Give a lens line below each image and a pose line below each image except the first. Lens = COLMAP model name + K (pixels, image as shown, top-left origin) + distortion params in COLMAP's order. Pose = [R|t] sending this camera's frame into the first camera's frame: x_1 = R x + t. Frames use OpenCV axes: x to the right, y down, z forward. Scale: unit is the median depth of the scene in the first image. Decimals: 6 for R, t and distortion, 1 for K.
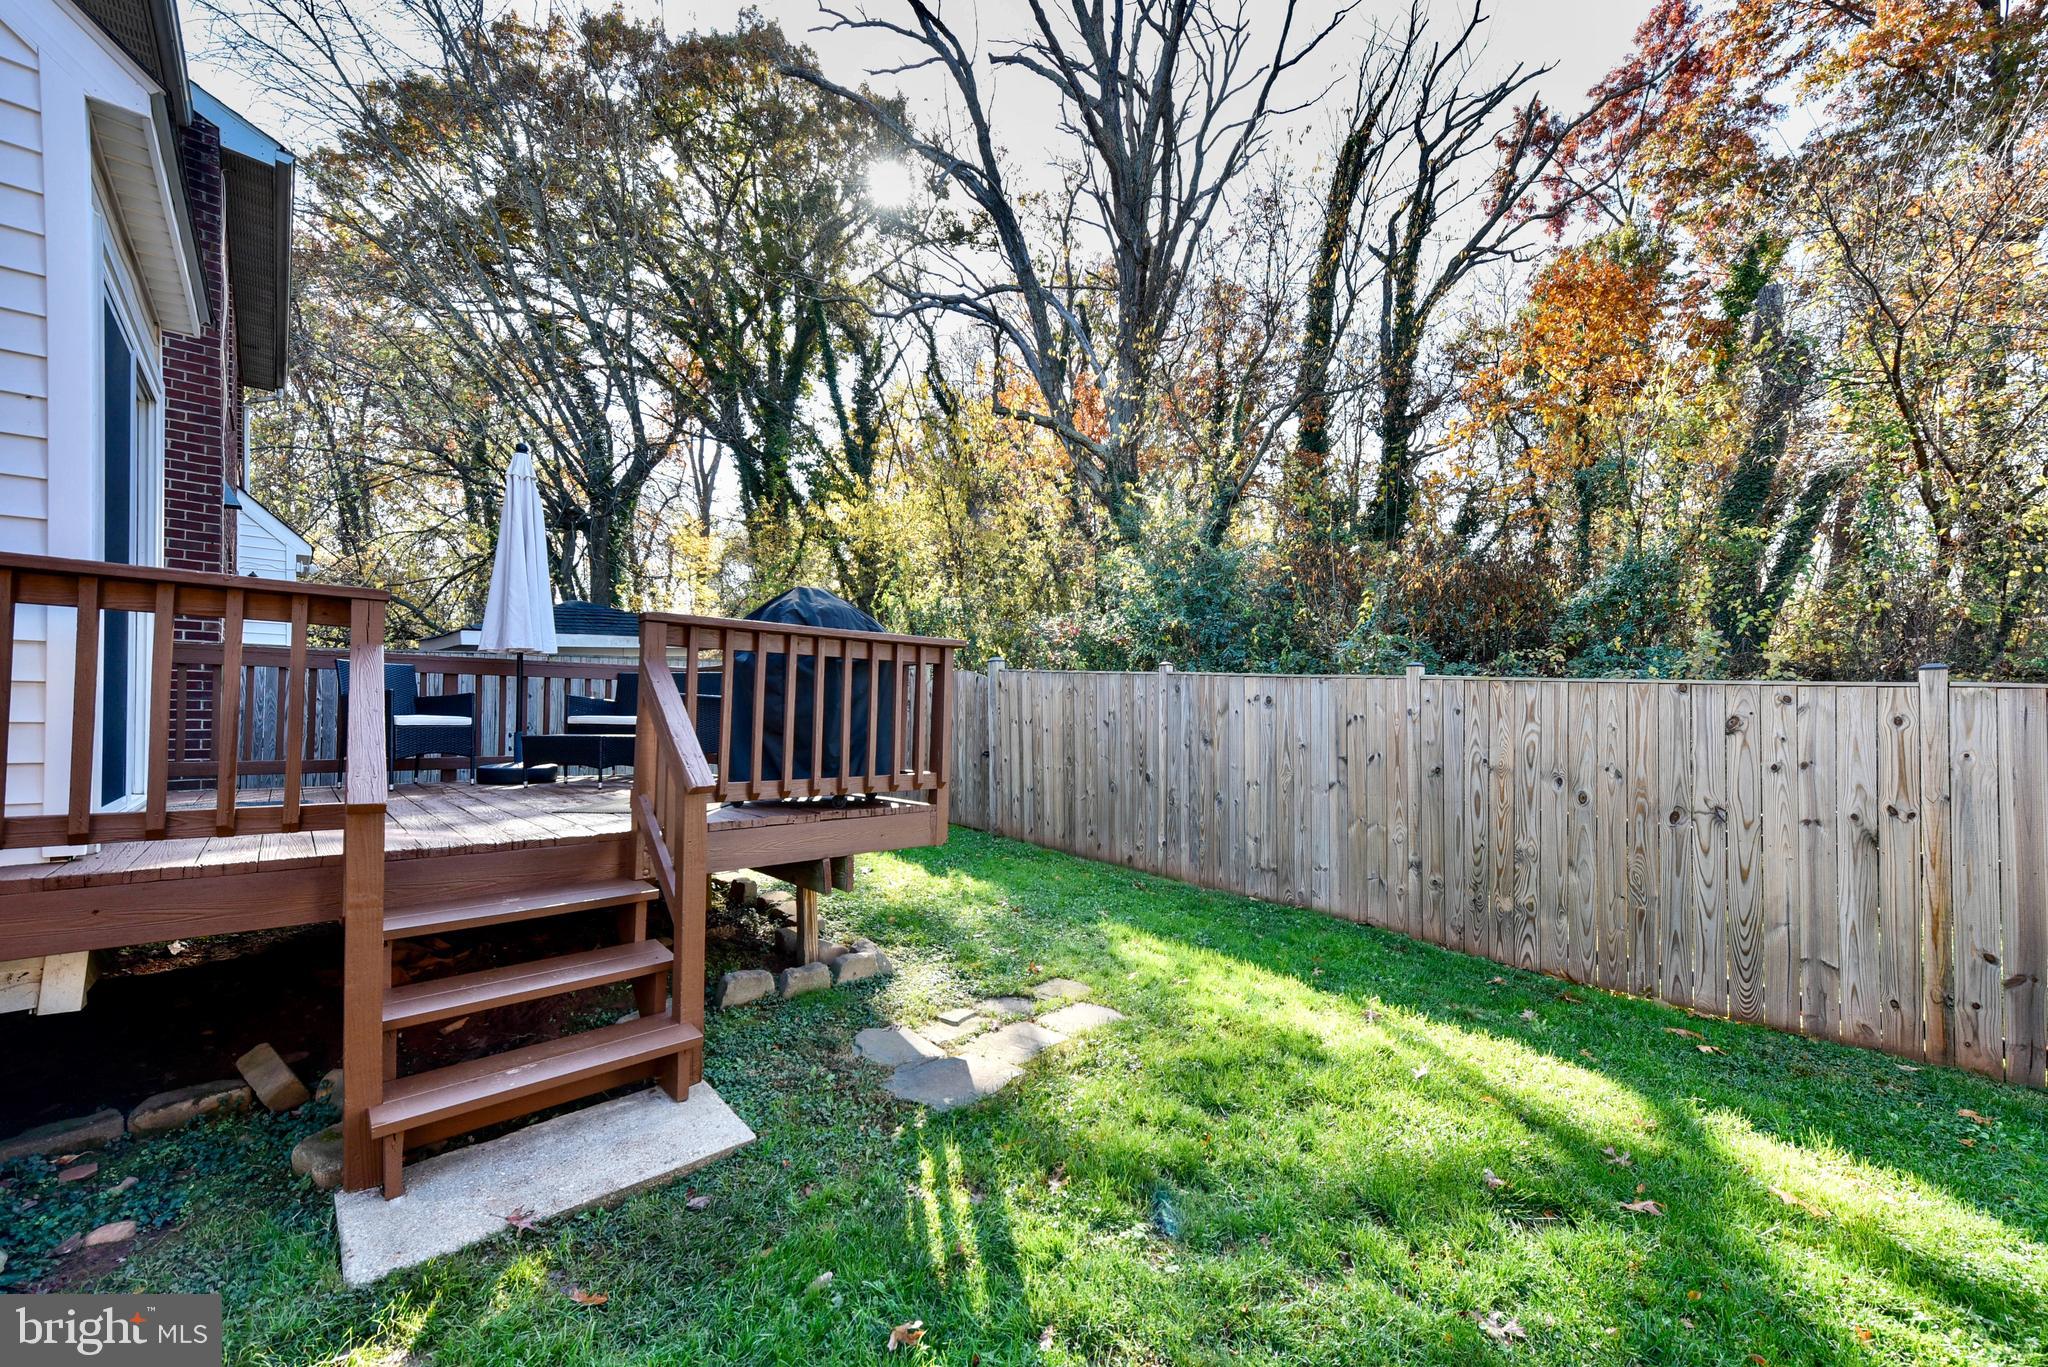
lens RADIAL K [[814.6, 0, 1029.8], [0, 814.6, 726.9], [0, 0, 1]] dist [0.016756, 0.000522]
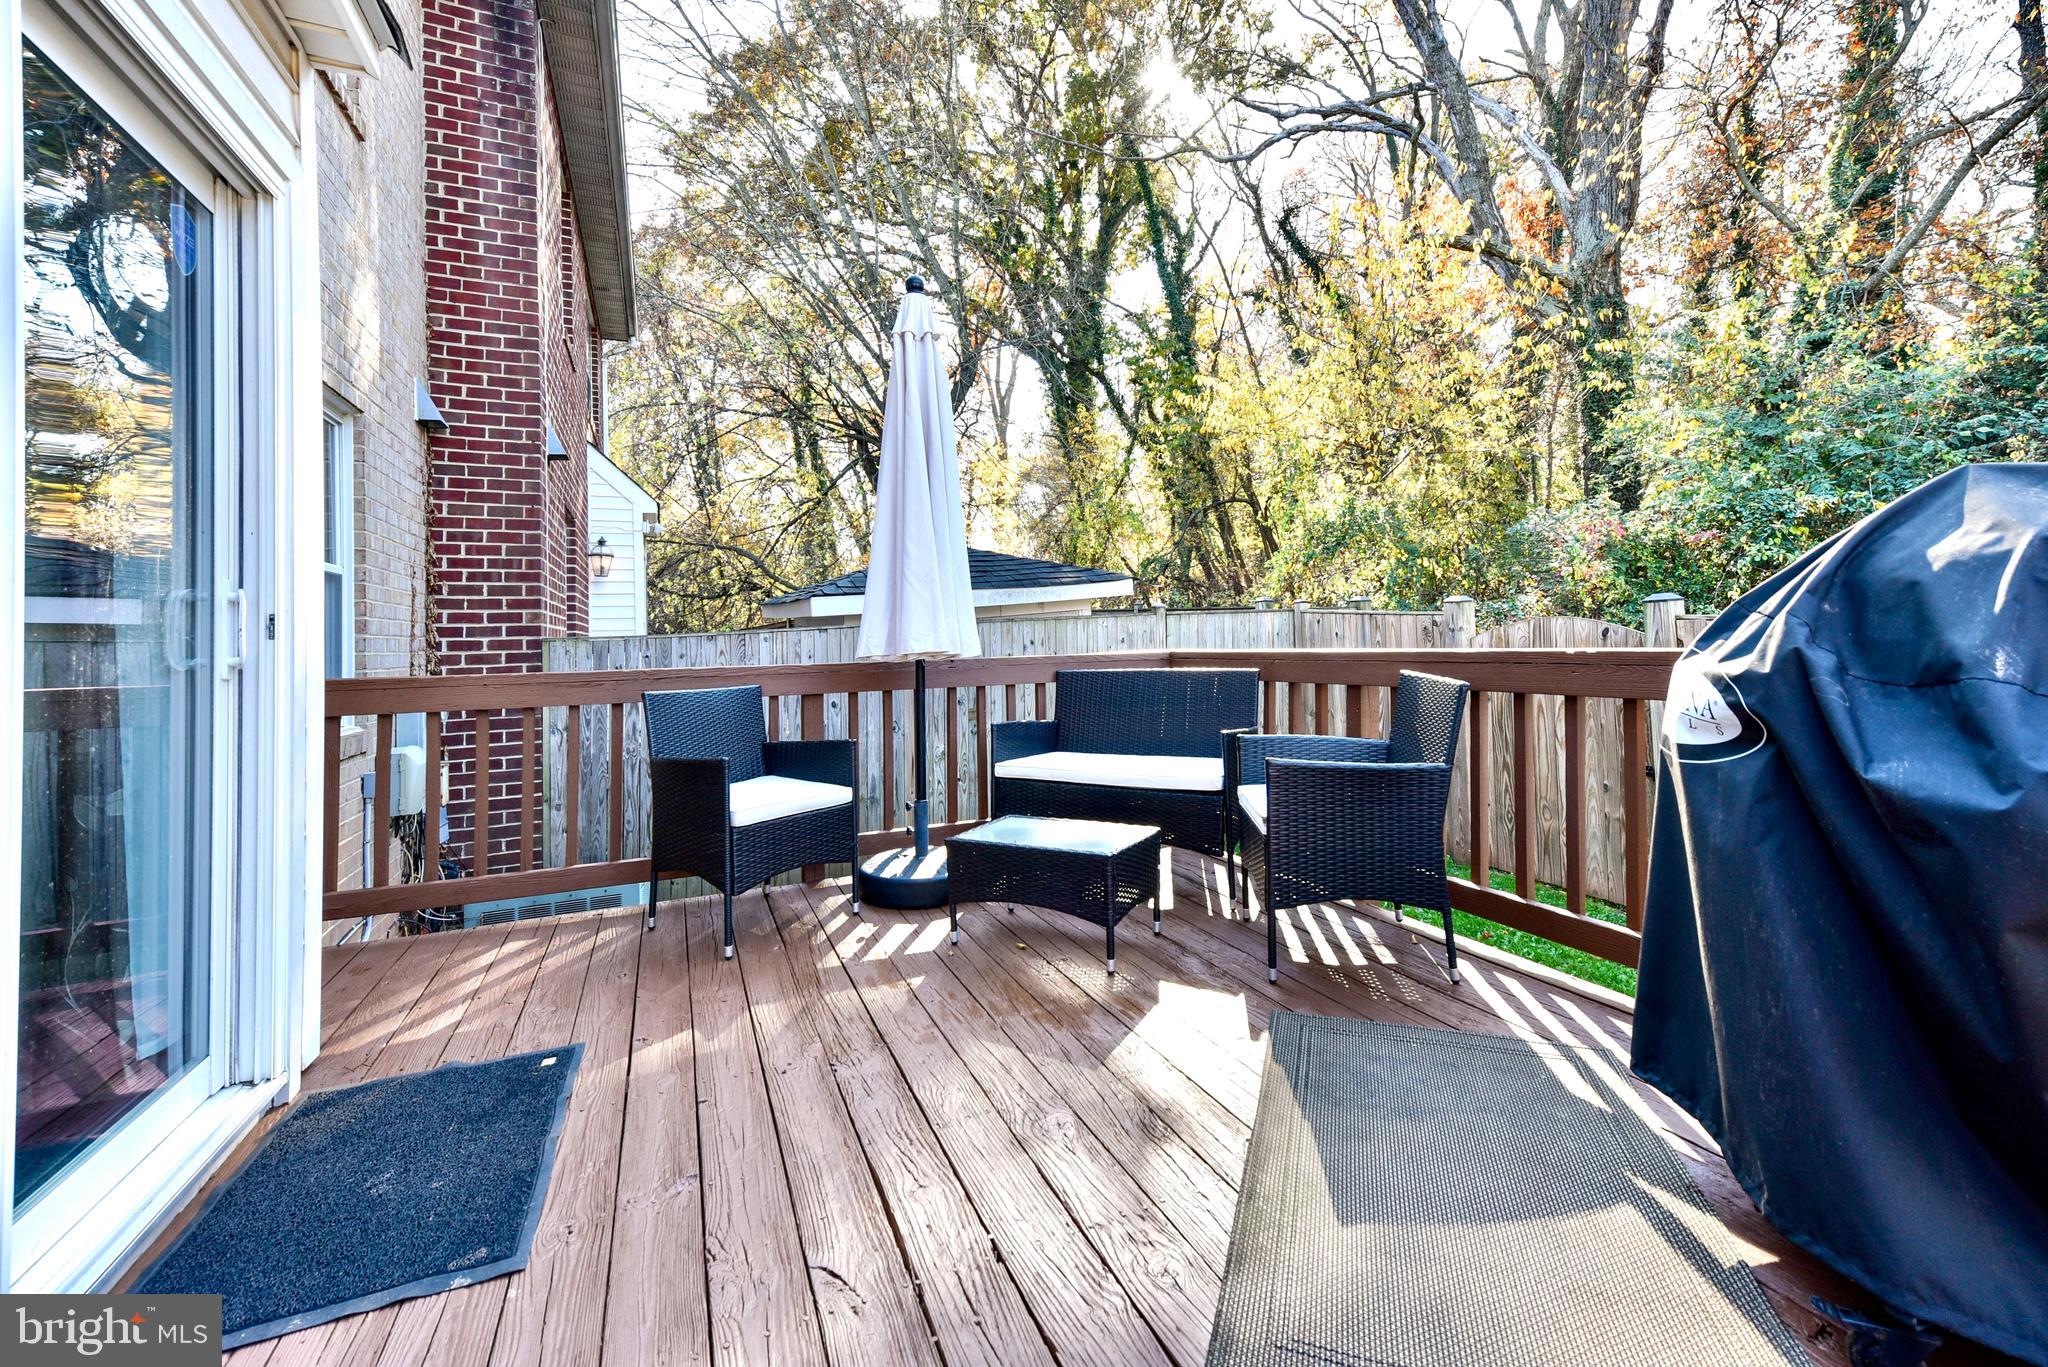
lens RADIAL K [[821.7, 0, 1023.9], [0, 821.7, 617.5], [0, 0, 1]] dist [0.015879, 0.000583]
pose [[0.945549, -0.039771, -0.323042, -0.316646], [0.031771, 0.999045, -0.030002, -0.081574], [0.323927, 0.018105, 0.945909, 0.423763]]
